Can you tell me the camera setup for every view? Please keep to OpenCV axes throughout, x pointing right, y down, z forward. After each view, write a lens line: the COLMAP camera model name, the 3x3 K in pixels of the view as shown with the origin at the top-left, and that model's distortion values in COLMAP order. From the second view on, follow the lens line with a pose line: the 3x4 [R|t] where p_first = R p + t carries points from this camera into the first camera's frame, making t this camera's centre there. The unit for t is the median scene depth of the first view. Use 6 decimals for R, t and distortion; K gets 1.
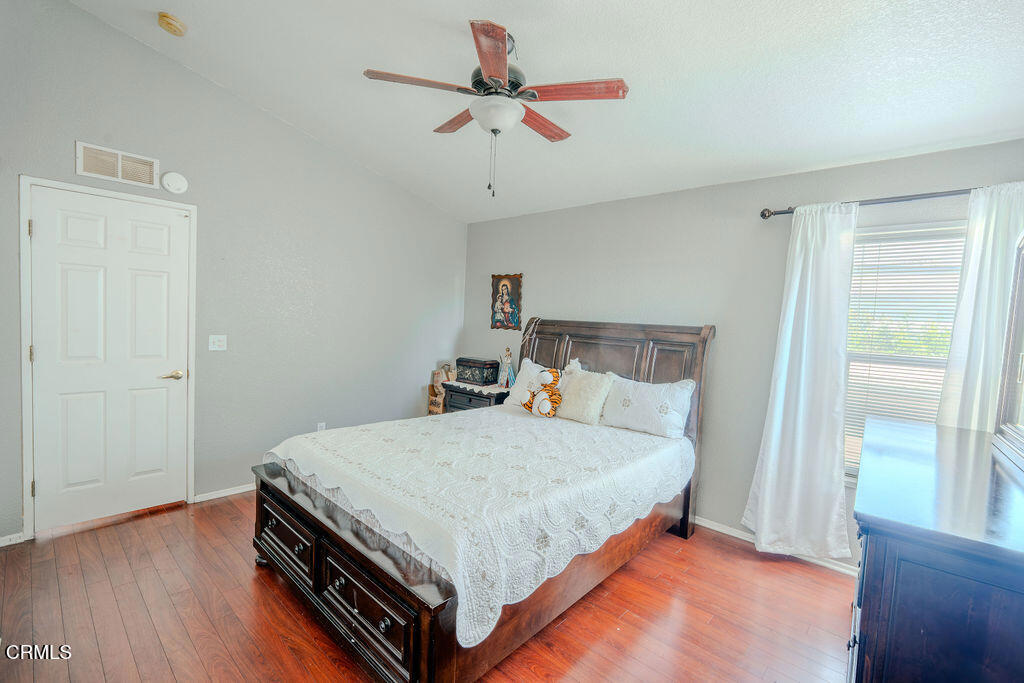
lens RADIAL K [[451.2, 0, 509.8], [0, 451.2, 341.6], [0, 0, 1]] dist [-0.010991, 0.000536]
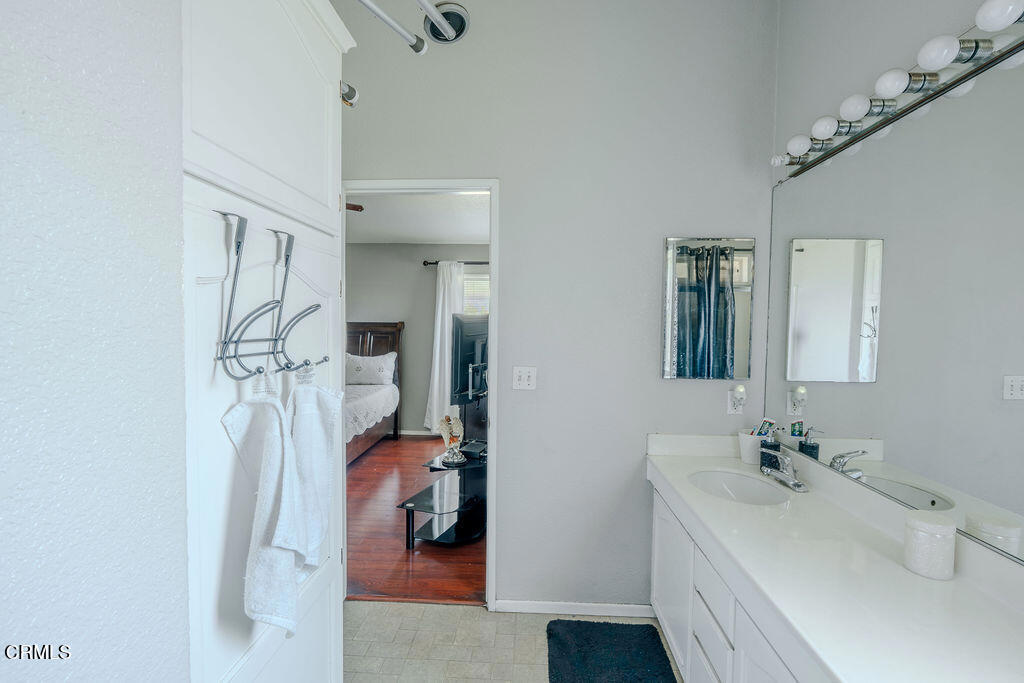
lens RADIAL K [[451.2, 0, 509.8], [0, 451.2, 341.6], [0, 0, 1]] dist [-0.010991, 0.000536]
pose [[0.769432, -0.059642, 0.635938, -0.392302], [0.055286, 0.998113, 0.026717, 0.020494], [-0.636332, 0.014602, 0.771277, -0.698075]]
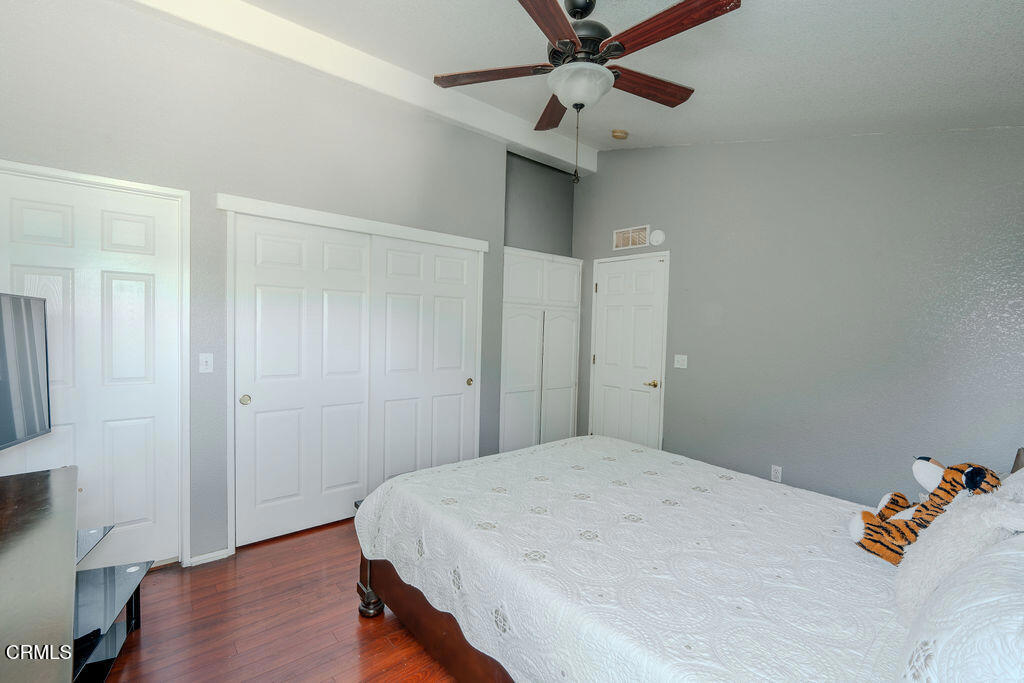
lens RADIAL K [[451.2, 0, 509.8], [0, 451.2, 341.6], [0, 0, 1]] dist [-0.010991, 0.000536]
pose [[-0.130065, -0.010849, -0.991446, 0.614057], [-0.086539, 0.996248, 0.000451, -0.012100], [0.987722, 0.085857, -0.130516, 0.765008]]
